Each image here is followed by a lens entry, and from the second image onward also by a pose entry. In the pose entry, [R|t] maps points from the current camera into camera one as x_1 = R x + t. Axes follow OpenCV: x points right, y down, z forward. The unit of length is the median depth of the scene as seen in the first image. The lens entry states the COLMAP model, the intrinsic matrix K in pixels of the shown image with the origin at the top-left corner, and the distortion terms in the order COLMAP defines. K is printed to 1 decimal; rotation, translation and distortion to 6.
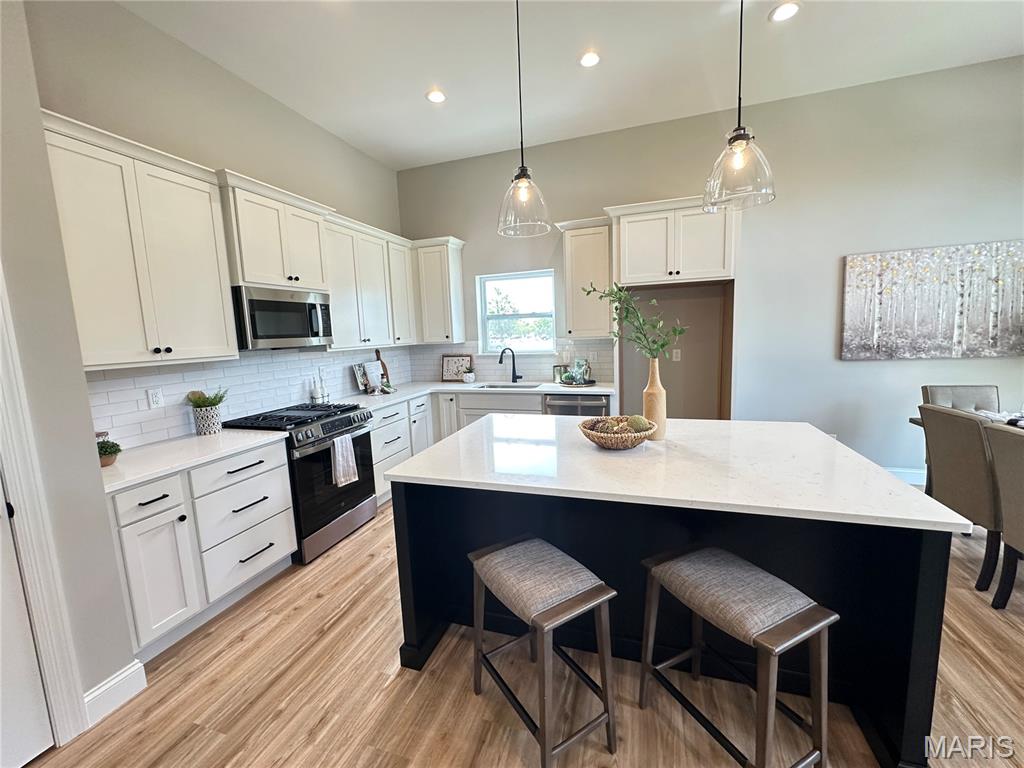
lens RADIAL K [[410.5, 0, 511.8], [0, 410.5, 381.8], [0, 0, 1]] dist [-0.001745, -0.000246]
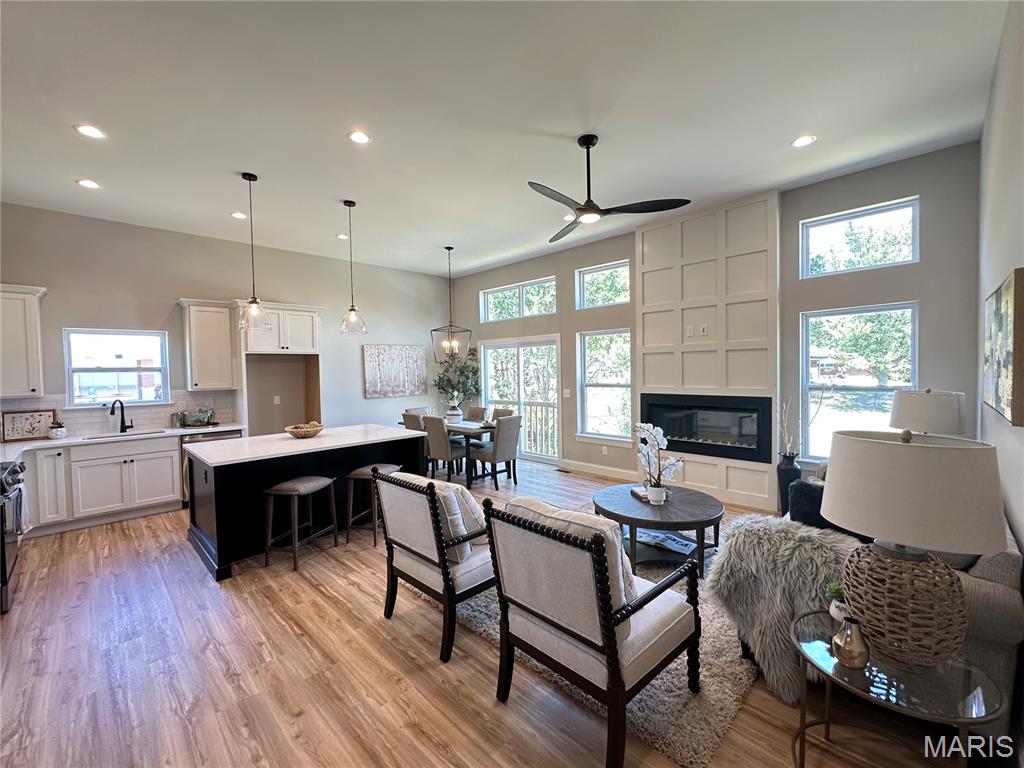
lens RADIAL K [[410.5, 0, 511.8], [0, 410.5, 381.8], [0, 0, 1]] dist [-0.001745, -0.000246]
pose [[0.442334, 0.003312, 0.896844, -0.608162], [0.112642, 0.991869, -0.059219, 0.057854], [-0.889749, 0.127217, 0.438364, -0.446965]]
